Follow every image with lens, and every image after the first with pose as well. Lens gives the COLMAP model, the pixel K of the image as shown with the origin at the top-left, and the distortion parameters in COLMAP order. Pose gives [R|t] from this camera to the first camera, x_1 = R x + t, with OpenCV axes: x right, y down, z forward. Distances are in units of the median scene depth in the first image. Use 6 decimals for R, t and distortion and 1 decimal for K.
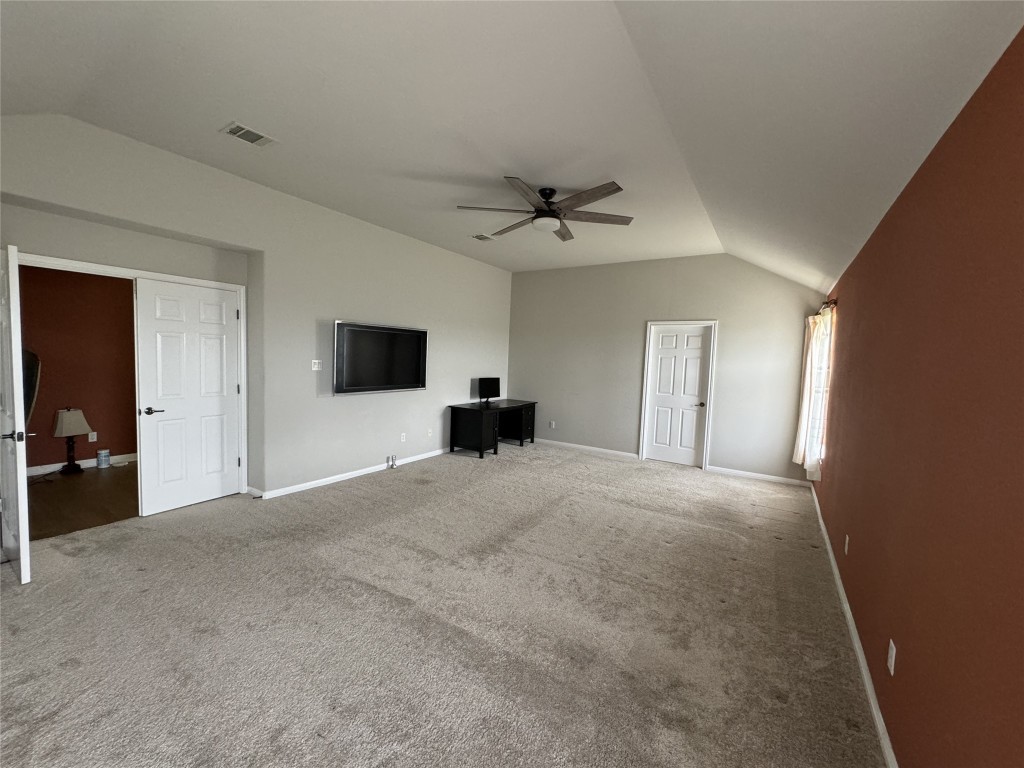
lens RADIAL K [[406.3, 0, 514.2], [0, 406.3, 384.0], [0, 0, 1]] dist [-0.000886, -0.000208]
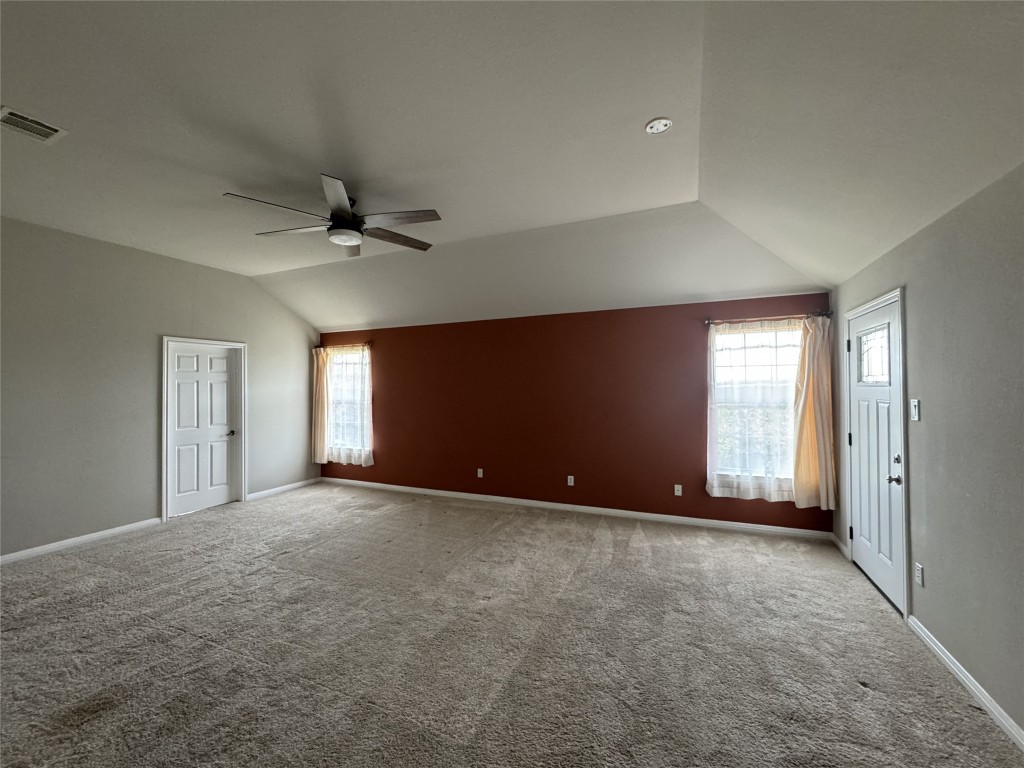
lens RADIAL K [[406.3, 0, 514.2], [0, 406.3, 384.0], [0, 0, 1]] dist [-0.000886, -0.000208]
pose [[-0.165562, -0.029371, 0.985762, -0.546091], [0.066847, 0.996923, 0.040930, -0.054493], [-0.983931, 0.072672, -0.163089, 0.512487]]
